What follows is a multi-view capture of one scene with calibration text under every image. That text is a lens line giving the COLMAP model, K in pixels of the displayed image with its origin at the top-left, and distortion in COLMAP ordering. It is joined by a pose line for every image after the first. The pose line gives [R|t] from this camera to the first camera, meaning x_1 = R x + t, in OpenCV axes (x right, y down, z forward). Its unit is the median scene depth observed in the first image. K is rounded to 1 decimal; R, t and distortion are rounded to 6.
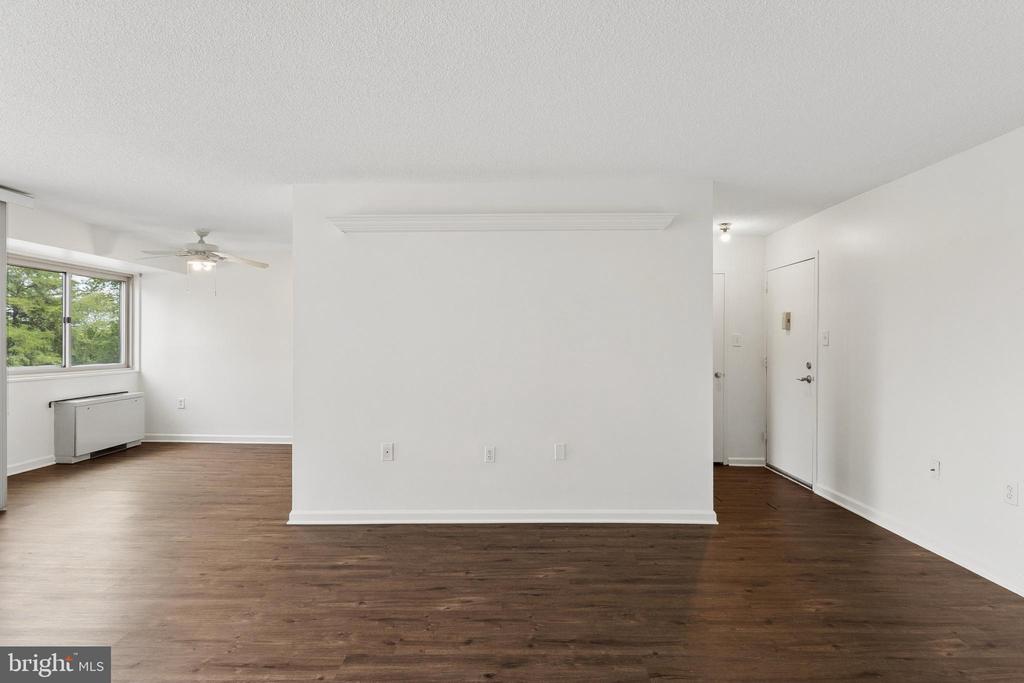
lens RADIAL K [[551.3, 0, 512.0], [0, 551.3, 341.5], [0, 0, 1]] dist [0.013798, -0.000589]
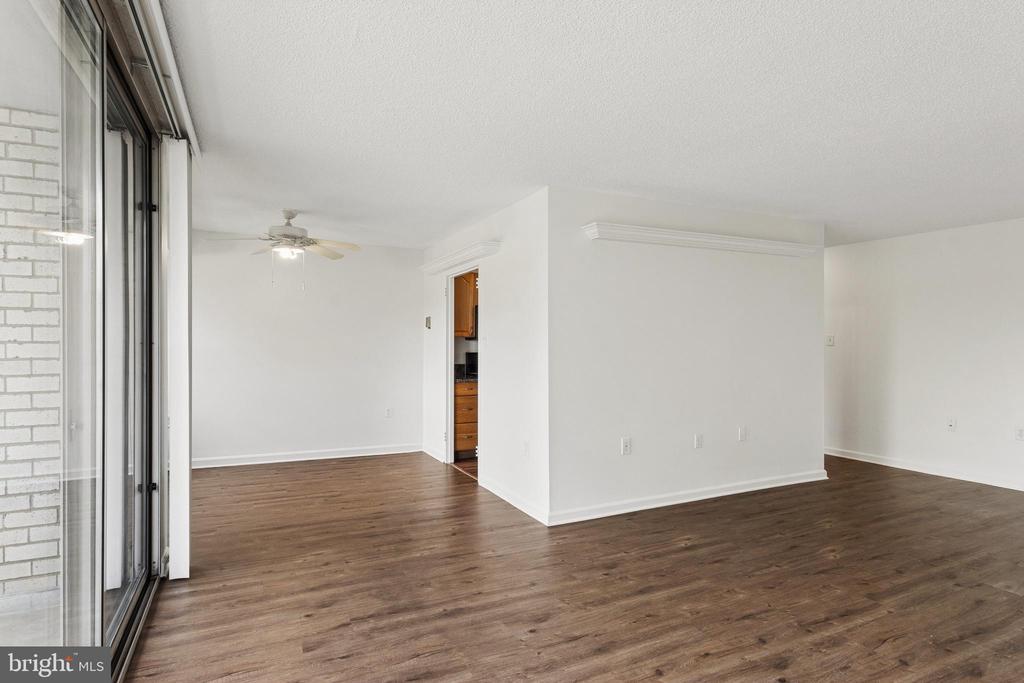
lens RADIAL K [[551.3, 0, 512.0], [0, 551.3, 341.5], [0, 0, 1]] dist [0.013798, -0.000589]
pose [[0.893771, -0.000454, 0.448524, -0.894767], [-0.001071, 0.999994, 0.003146, -0.007574], [-0.448523, -0.003292, 0.893765, 0.134611]]
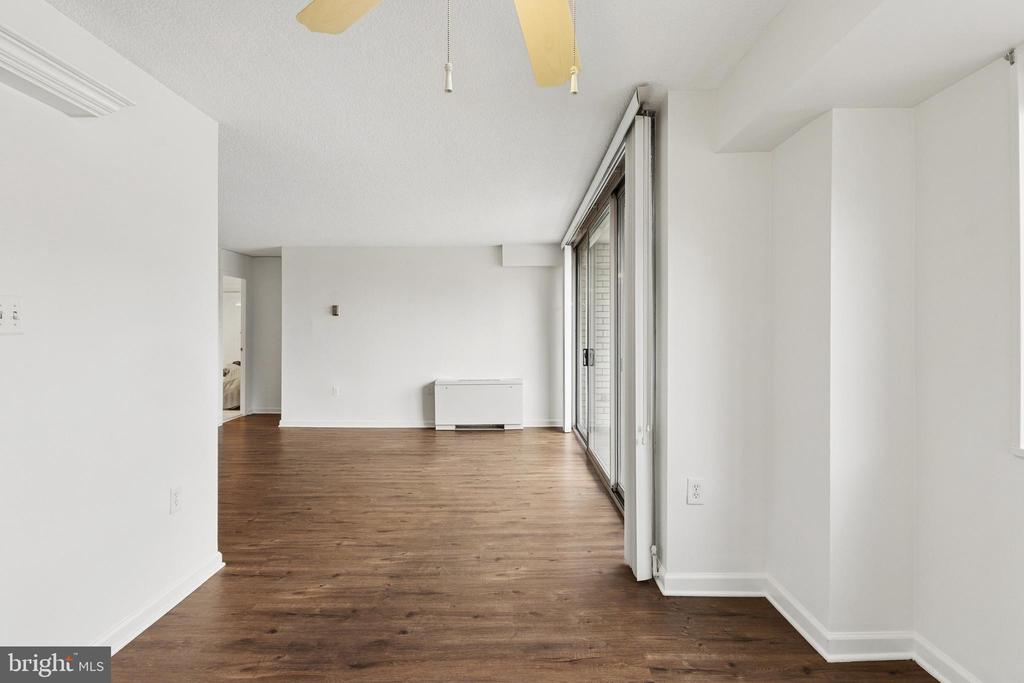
lens RADIAL K [[490.8, 0, 512.0], [0, 490.8, 341.5], [0, 0, 1]] dist [0.017364, 0.000176]
pose [[-0.999977, 0.001748, -0.006486, -0.790831], [0.001580, 0.999668, 0.025711, -0.005109], [0.006528, 0.025700, -0.999648, 1.657589]]
